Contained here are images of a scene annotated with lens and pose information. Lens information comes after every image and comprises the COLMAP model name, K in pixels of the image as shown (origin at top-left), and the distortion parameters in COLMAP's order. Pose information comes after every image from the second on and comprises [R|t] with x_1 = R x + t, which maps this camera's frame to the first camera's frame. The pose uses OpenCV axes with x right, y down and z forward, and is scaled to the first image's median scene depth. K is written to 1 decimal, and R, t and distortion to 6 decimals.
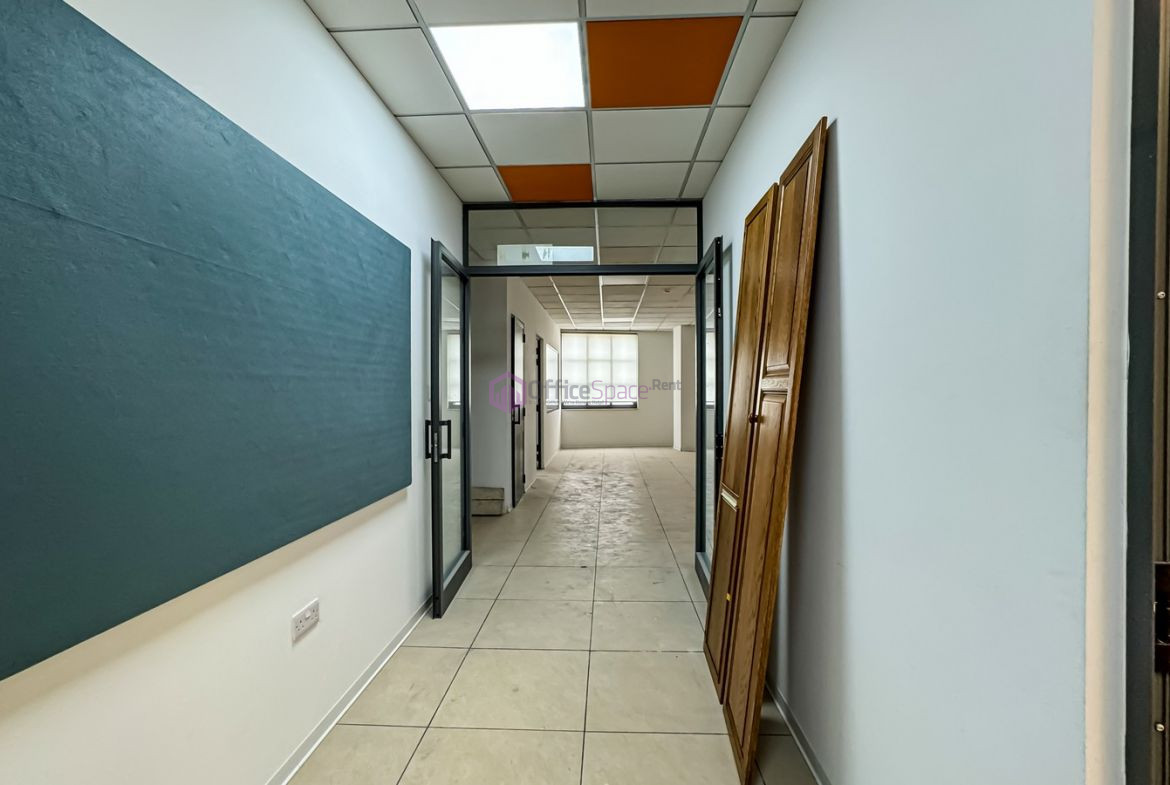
lens RADIAL K [[503.5, 0, 594.7], [0, 503.5, 396.4], [0, 0, 1]] dist [-0.039662, 0.014818]
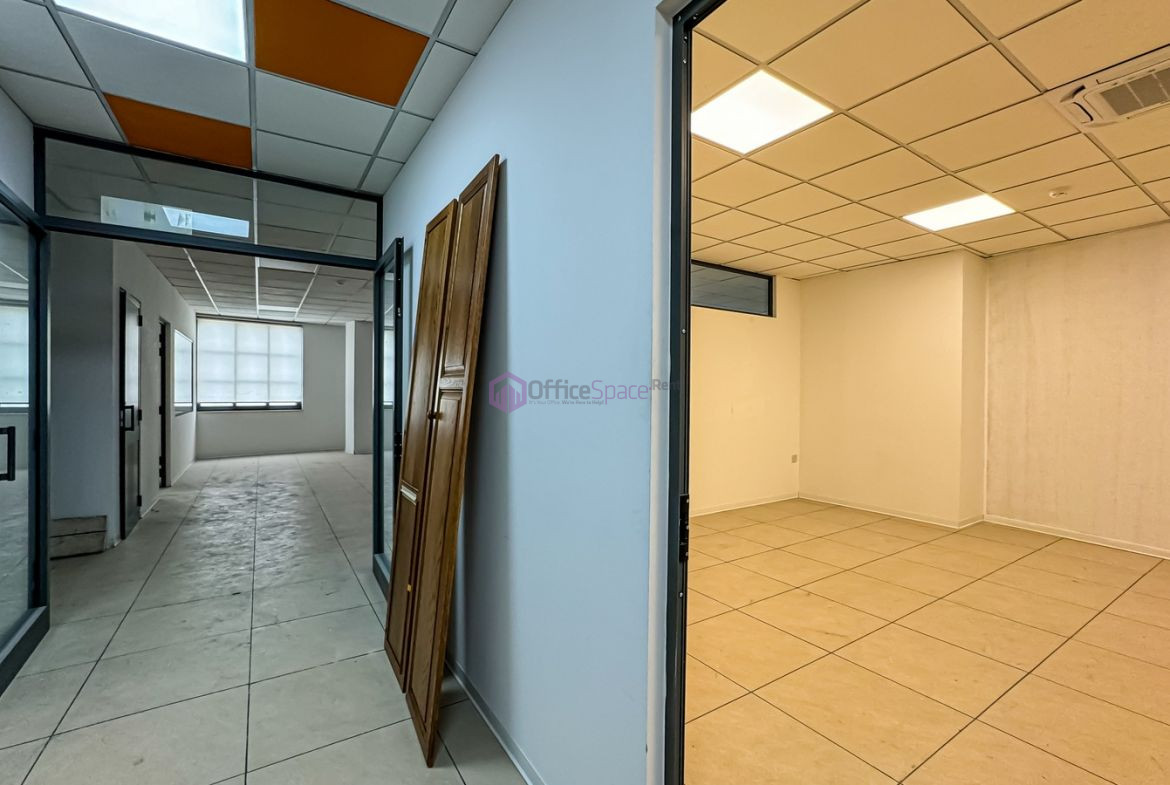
lens RADIAL K [[503.5, 0, 584.1], [0, 503.5, 396.7], [0, 0, 1]] dist [-0.039662, 0.014818]
pose [[0.823500, 0.003934, 0.567303, -0.013128], [-0.003503, 0.999992, -0.001850, 0.003037], [-0.567306, -0.000464, 0.823507, -0.035226]]
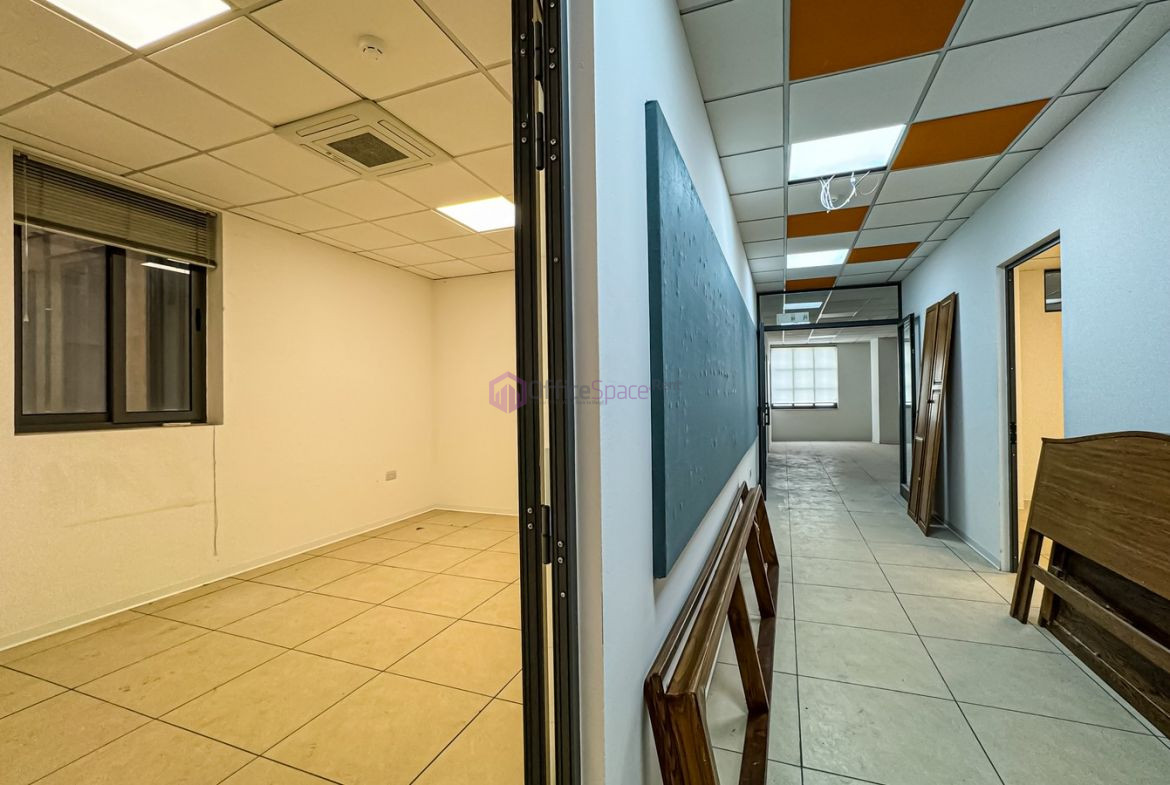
lens RADIAL K [[503.5, 0, 600.3], [0, 503.5, 395.5], [0, 0, 1]] dist [-0.039662, 0.014818]
pose [[0.947778, -0.012365, -0.318692, -0.236332], [0.007988, 0.999855, -0.015035, 0.021356], [0.318832, 0.011704, 0.947739, -0.986893]]
